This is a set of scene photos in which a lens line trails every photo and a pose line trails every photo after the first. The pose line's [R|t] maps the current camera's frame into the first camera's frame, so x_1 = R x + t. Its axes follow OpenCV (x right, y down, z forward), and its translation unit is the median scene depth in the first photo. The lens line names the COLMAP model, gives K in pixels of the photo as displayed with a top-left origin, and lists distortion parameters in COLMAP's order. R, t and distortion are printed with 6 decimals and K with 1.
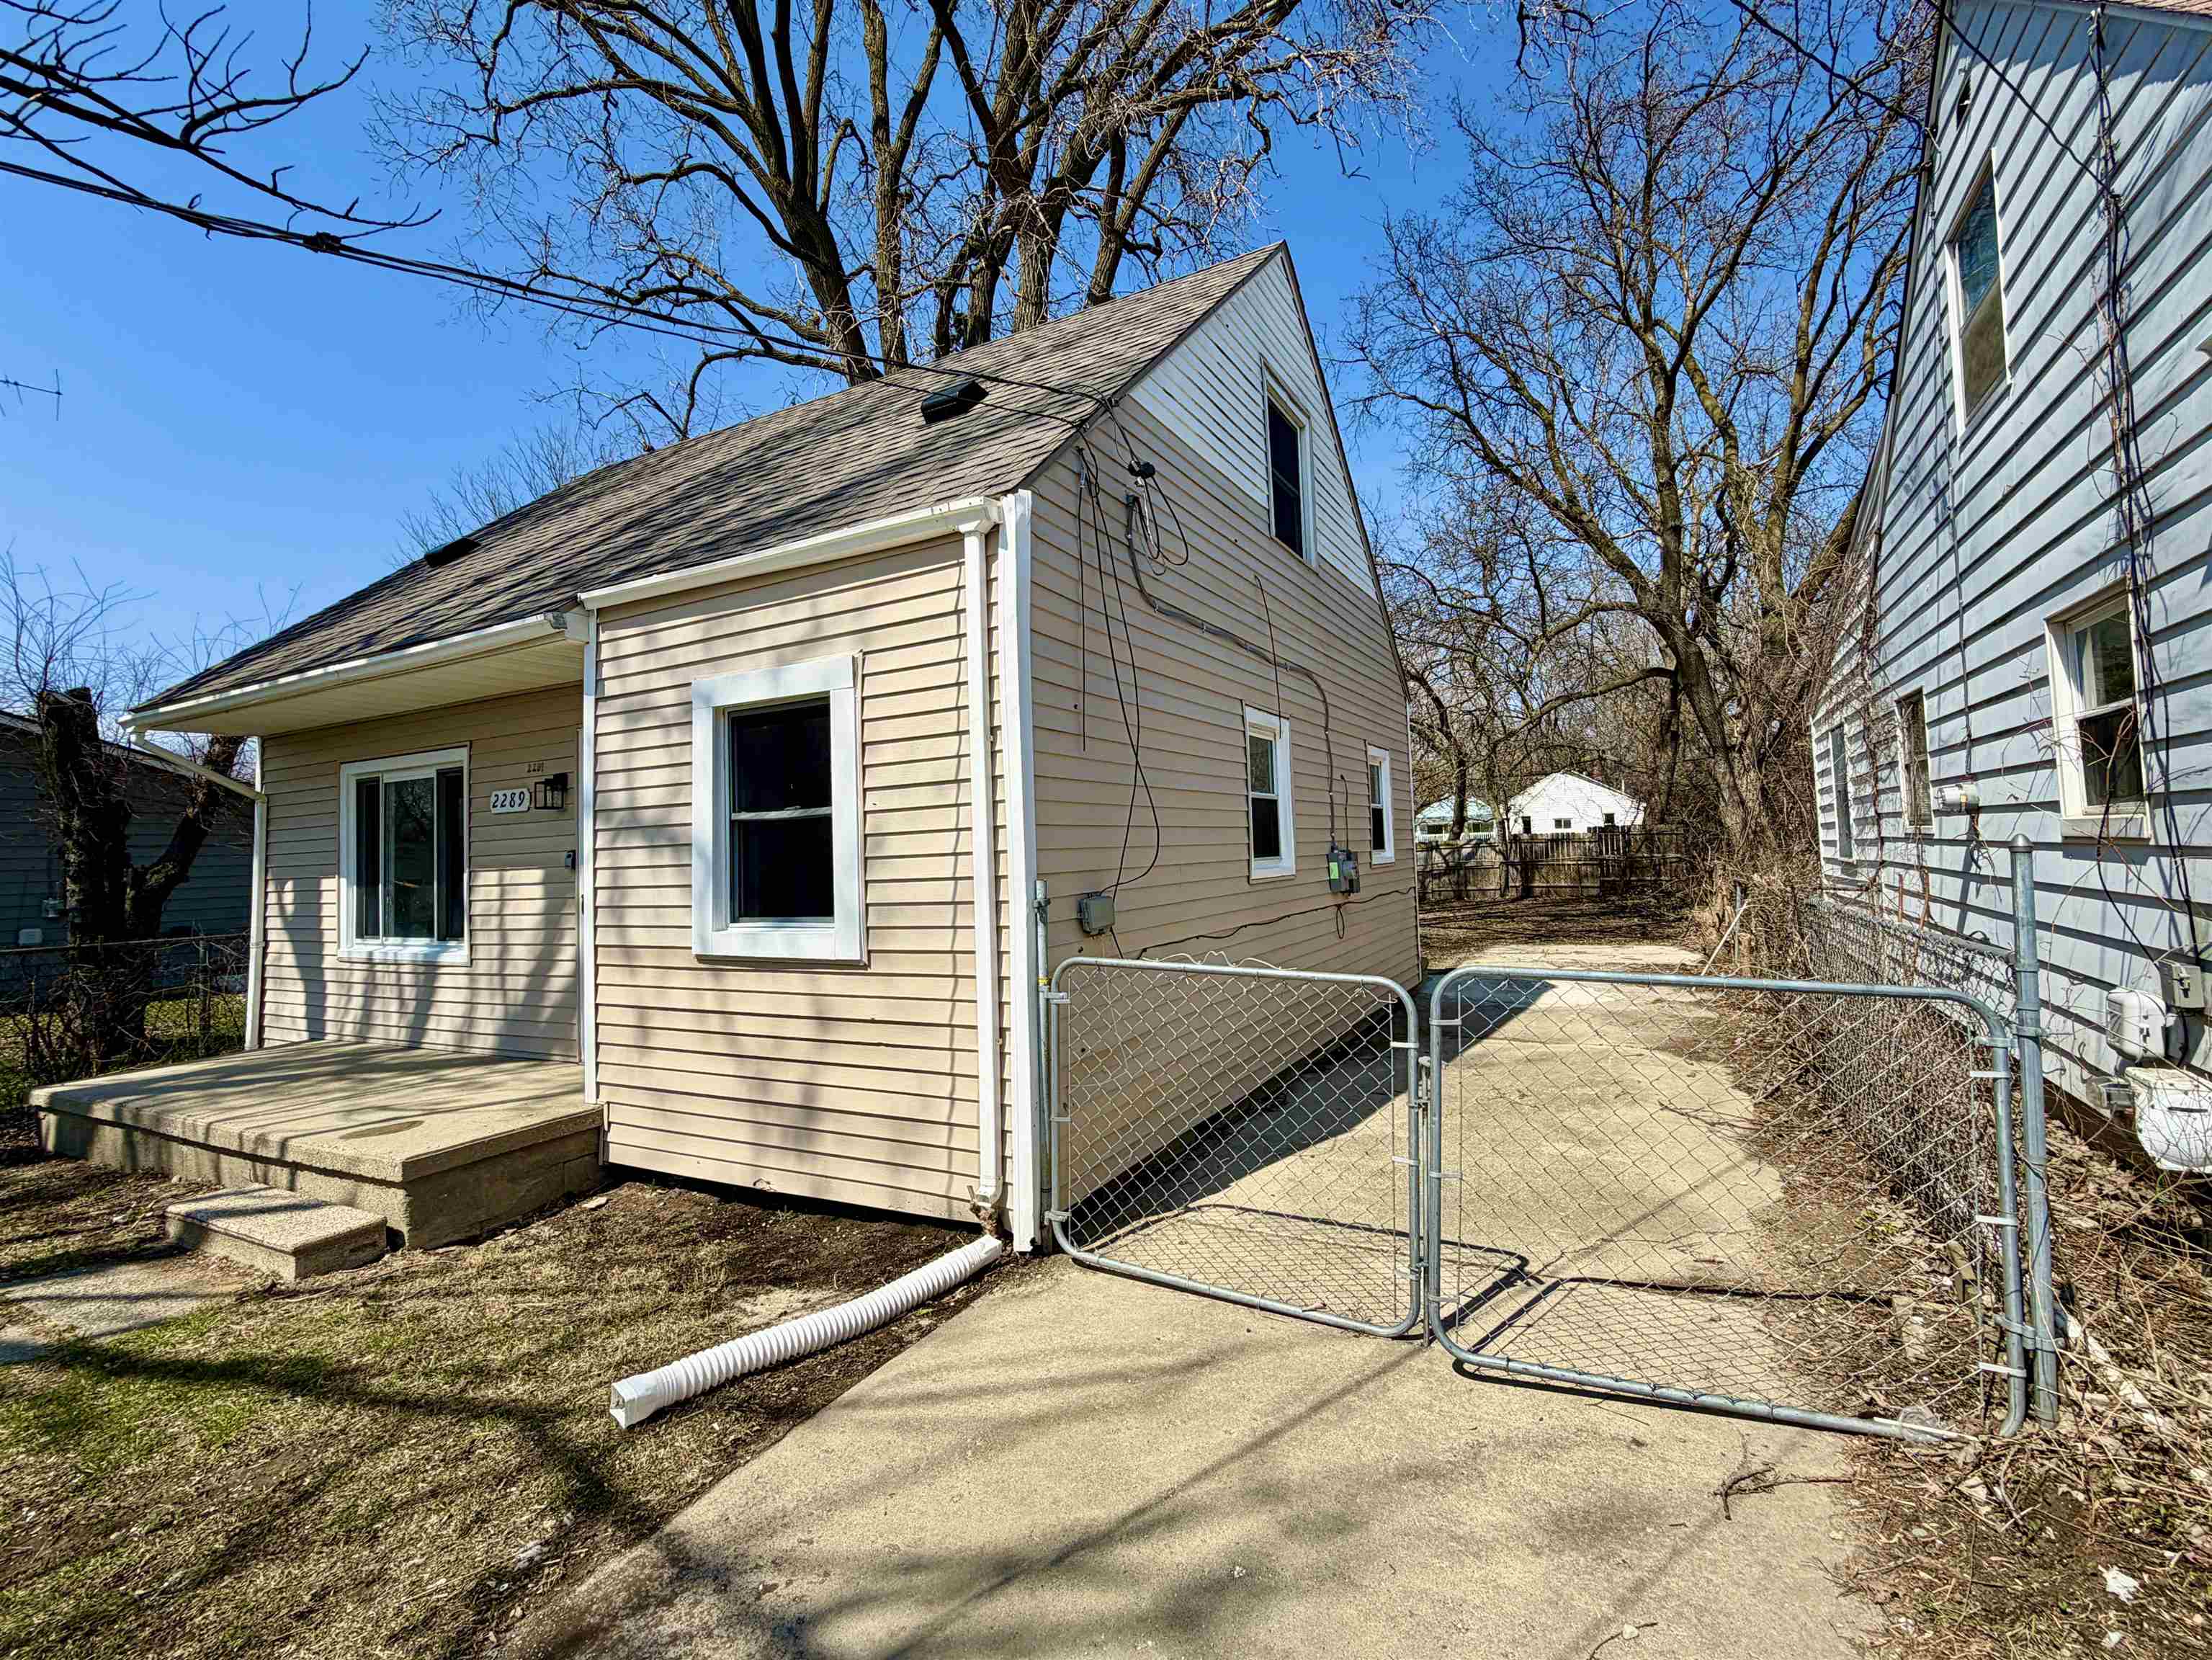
lens RADIAL K [[844.6, 0, 1150.8], [0, 844.6, 777.6], [0, 0, 1]] dist [0.010692, -0.000227]
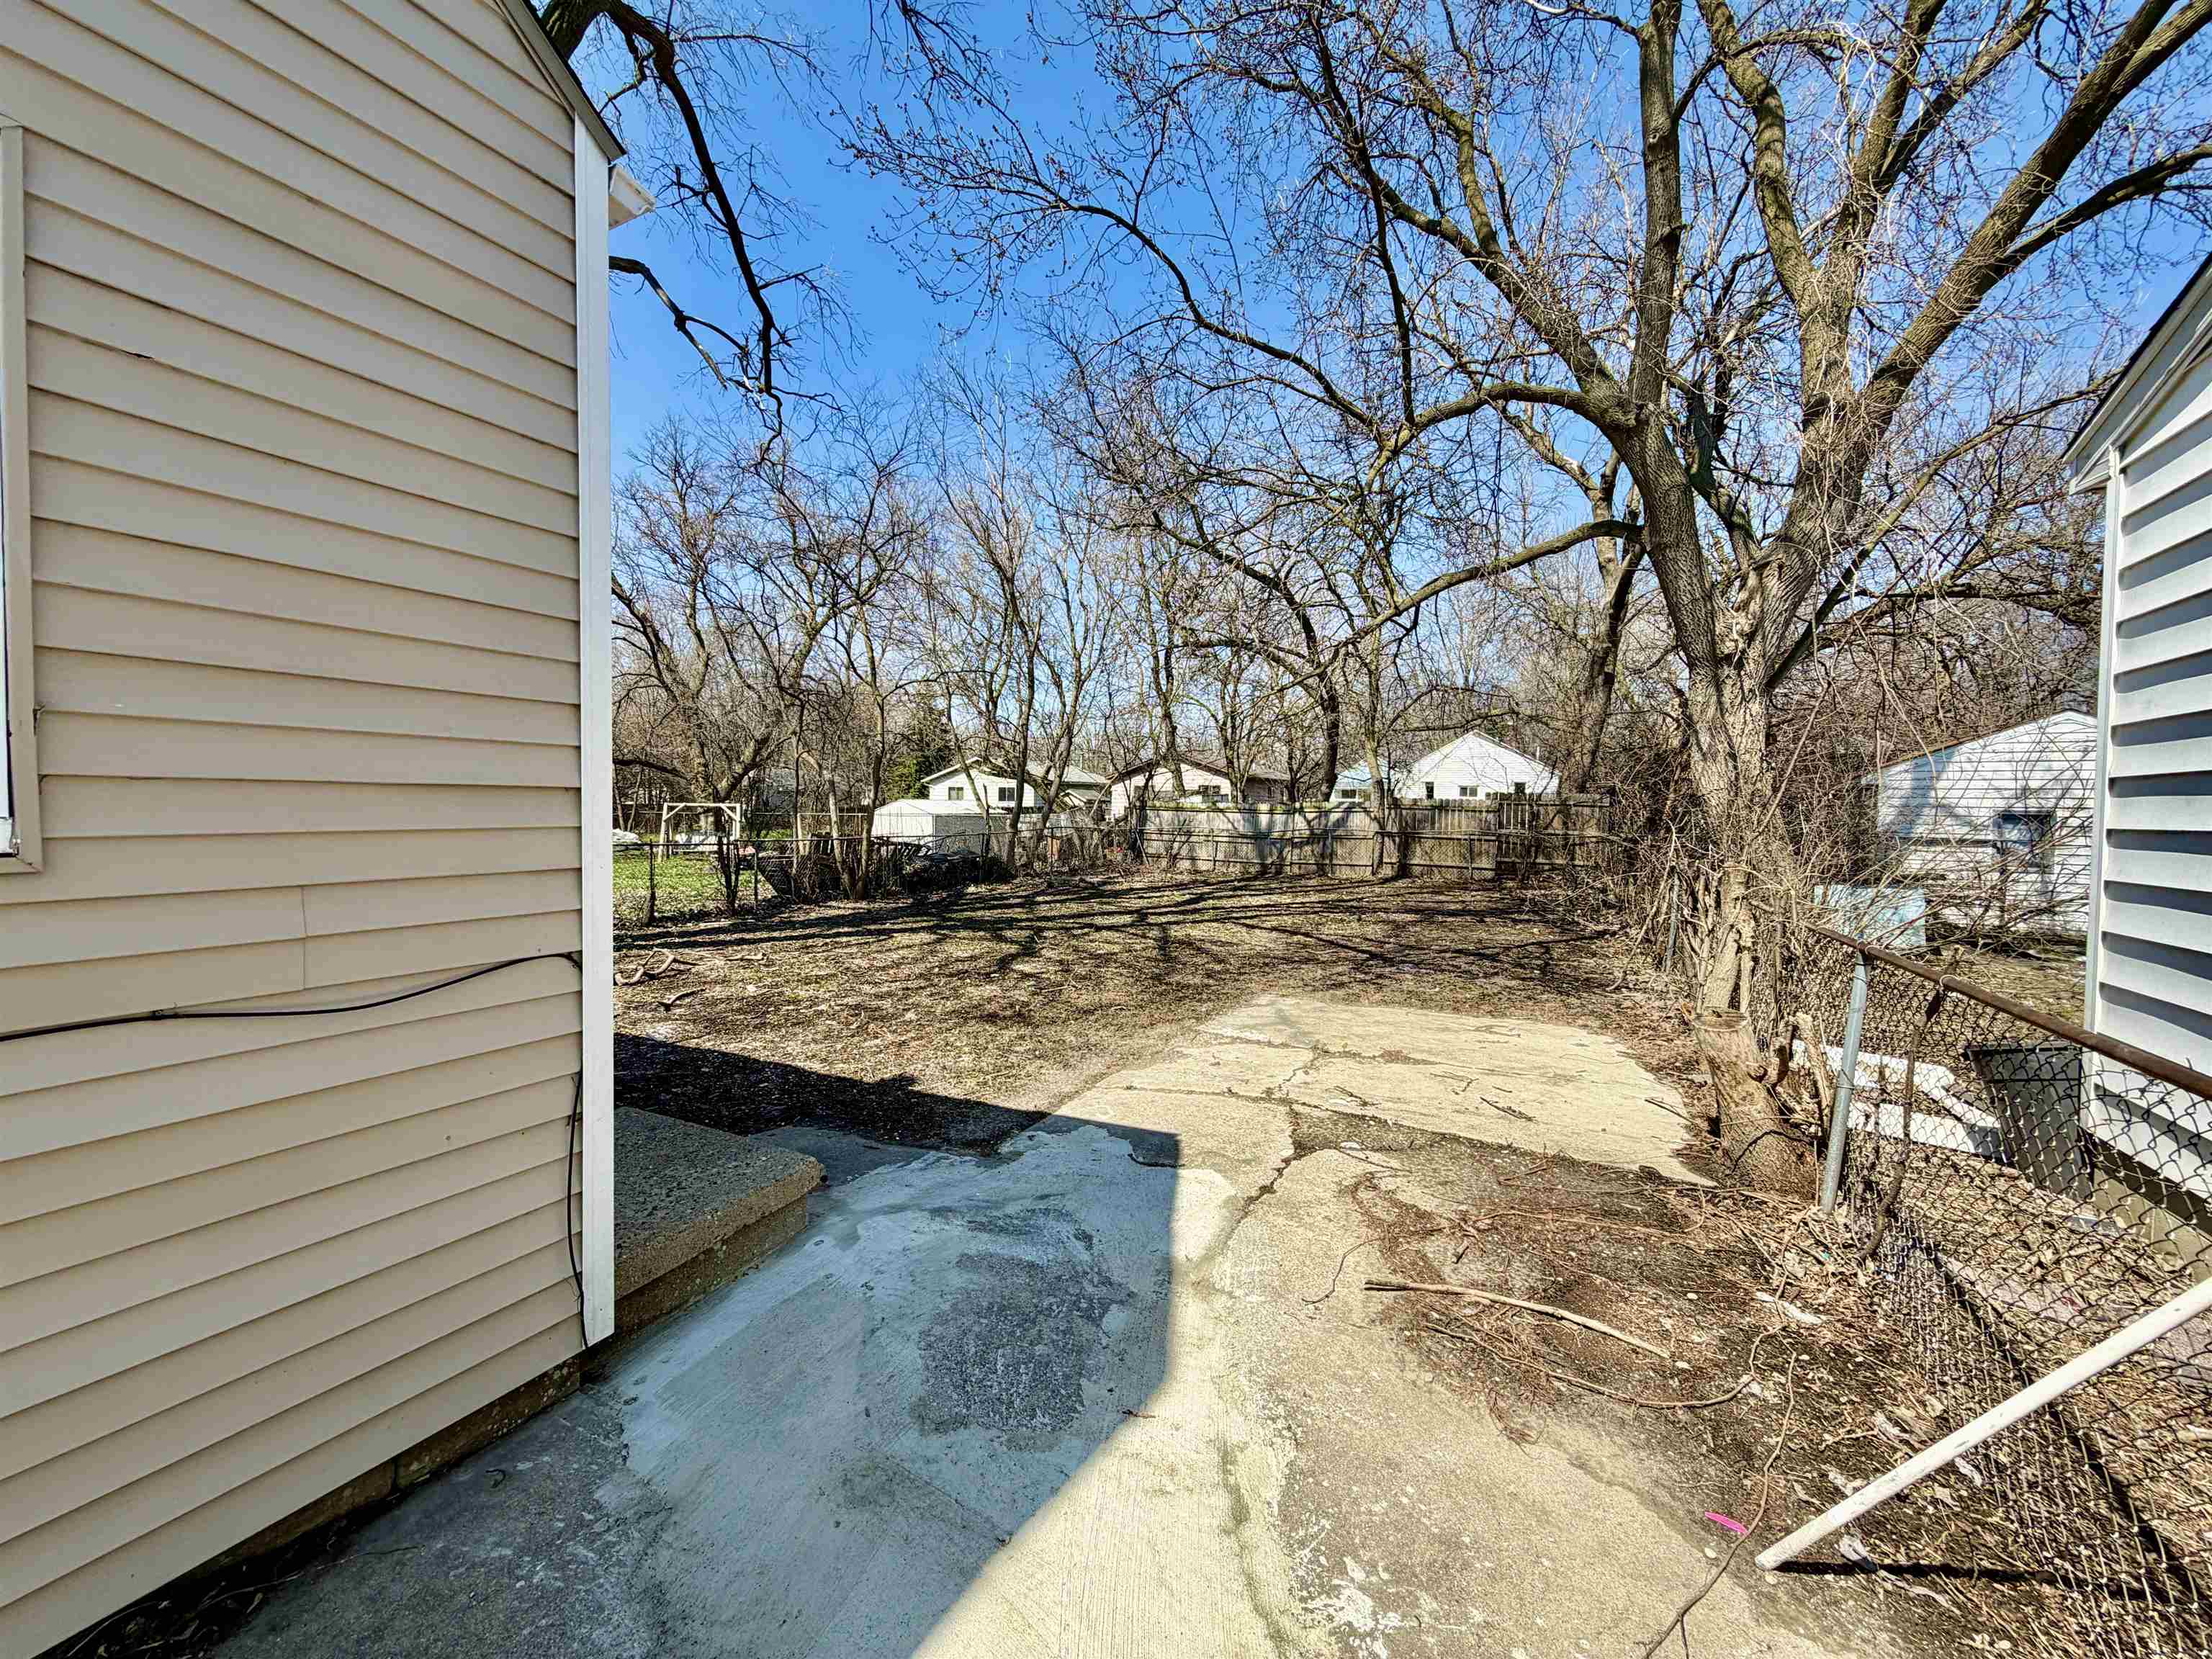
lens RADIAL K [[754.6, 0, 1103.6], [0, 754.6, 795.3], [0, 0, 1]] dist [0.000600, -0.000030]
pose [[0.998998, 0.042861, -0.012858, 0.636743], [-0.041774, 0.996276, 0.075431, 0.087106], [0.016044, -0.074818, 0.997068, 1.110217]]
